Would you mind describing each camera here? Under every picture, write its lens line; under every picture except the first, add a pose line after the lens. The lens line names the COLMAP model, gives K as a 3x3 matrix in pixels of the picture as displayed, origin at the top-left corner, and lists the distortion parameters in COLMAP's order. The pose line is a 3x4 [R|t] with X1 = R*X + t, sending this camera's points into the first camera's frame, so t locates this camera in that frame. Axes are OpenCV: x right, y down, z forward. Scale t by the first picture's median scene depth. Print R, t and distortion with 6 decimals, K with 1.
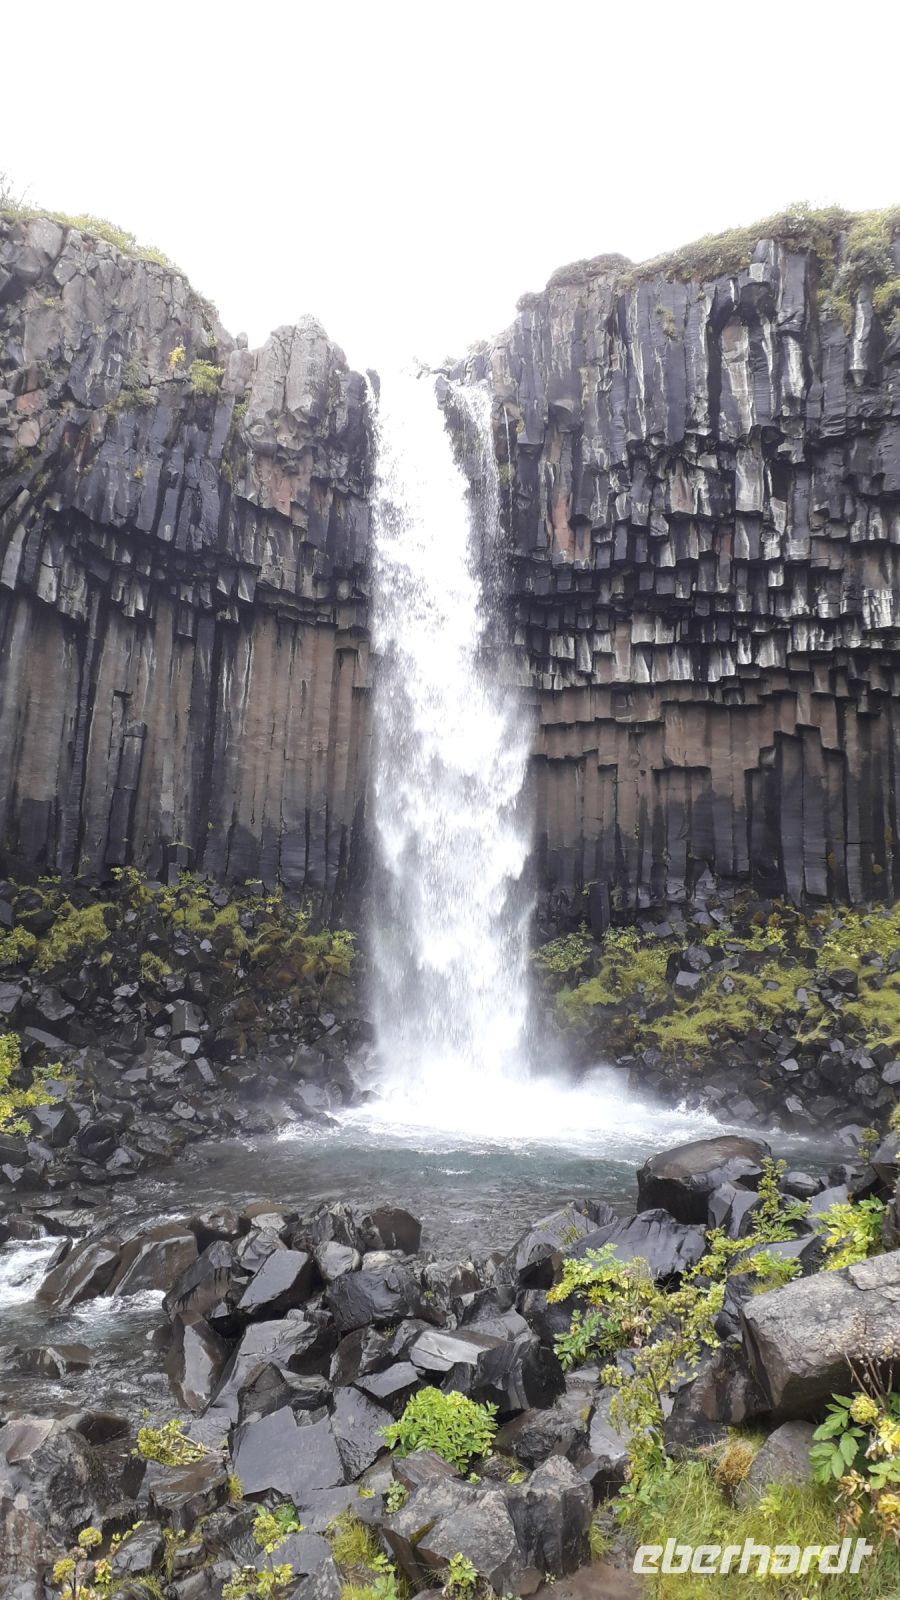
lens RADIAL K [[1297.3, 0, 455.9], [0, 1297.3, 787.0], [0, 0, 1]] dist [0.040412, -0.004620]
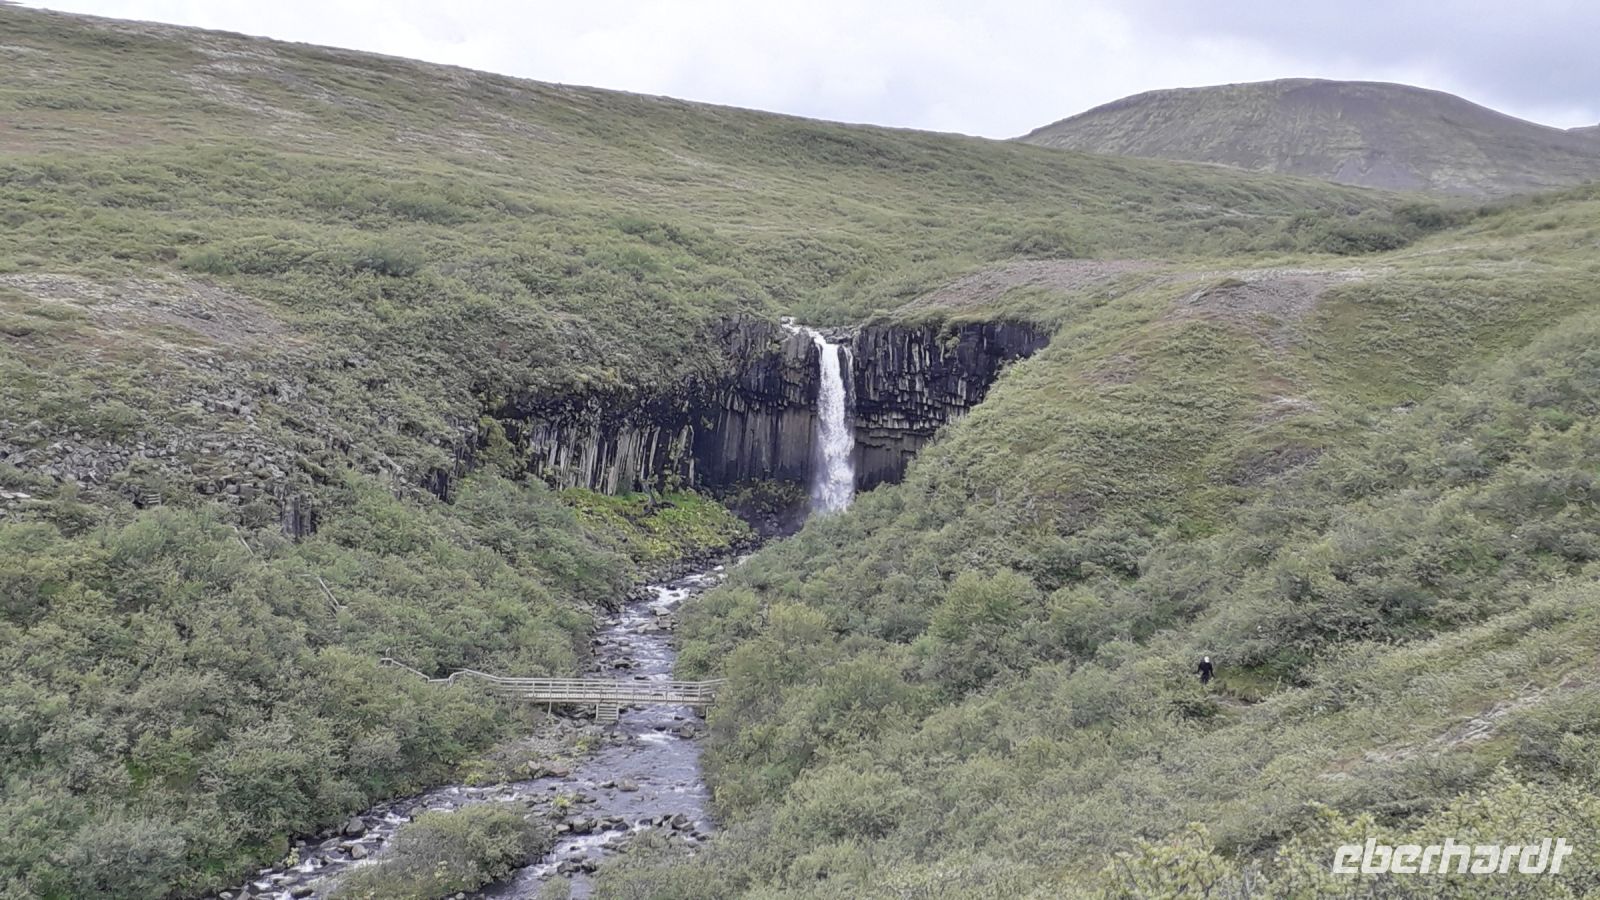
lens RADIAL K [[1297.3, 0, 796.6], [0, 1297.3, 452.7], [0, 0, 1]] dist [0.040412, -0.004620]
pose [[0.993569, 0.025046, -0.110425, 0.282148], [-0.009755, 0.990537, 0.136900, -0.524839], [0.112809, -0.134942, 0.984411, -2.678280]]
